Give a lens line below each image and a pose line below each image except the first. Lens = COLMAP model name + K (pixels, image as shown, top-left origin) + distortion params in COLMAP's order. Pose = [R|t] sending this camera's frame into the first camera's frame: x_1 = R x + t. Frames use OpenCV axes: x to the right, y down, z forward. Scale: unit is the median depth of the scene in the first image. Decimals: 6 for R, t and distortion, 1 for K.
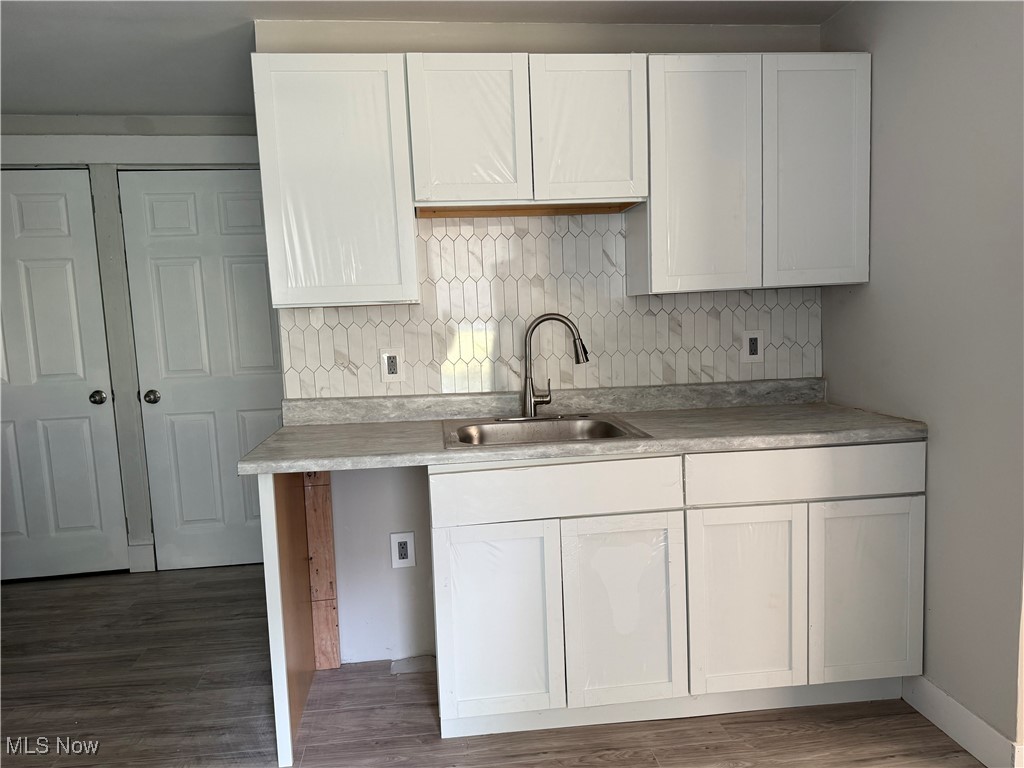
lens RADIAL K [[705.7, 0, 512.0], [0, 705.7, 384.0], [0, 0, 1]] dist [-0.000611, -0.002504]
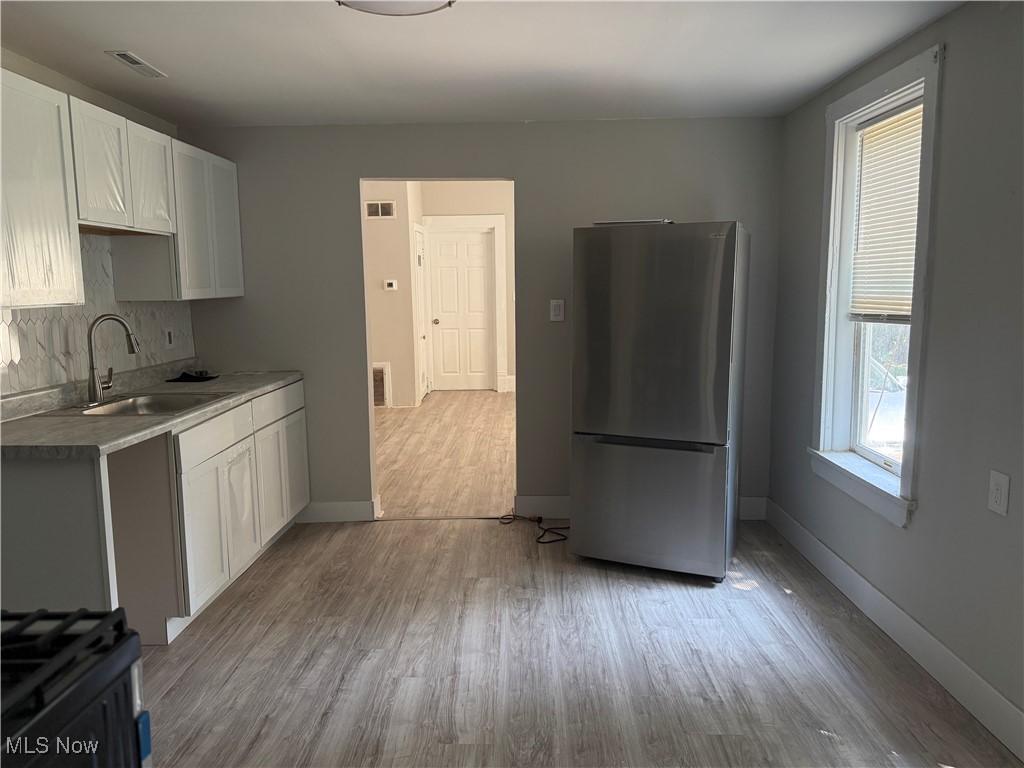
lens RADIAL K [[763.8, 0, 512.0], [0, 763.8, 384.0], [0, 0, 1]] dist [-0.003745, -0.003048]
pose [[0.115453, -0.091563, 0.989084, -1.270898], [0.105331, 0.991257, 0.079469, -0.012439], [-0.987713, 0.095006, 0.124088, 0.155058]]
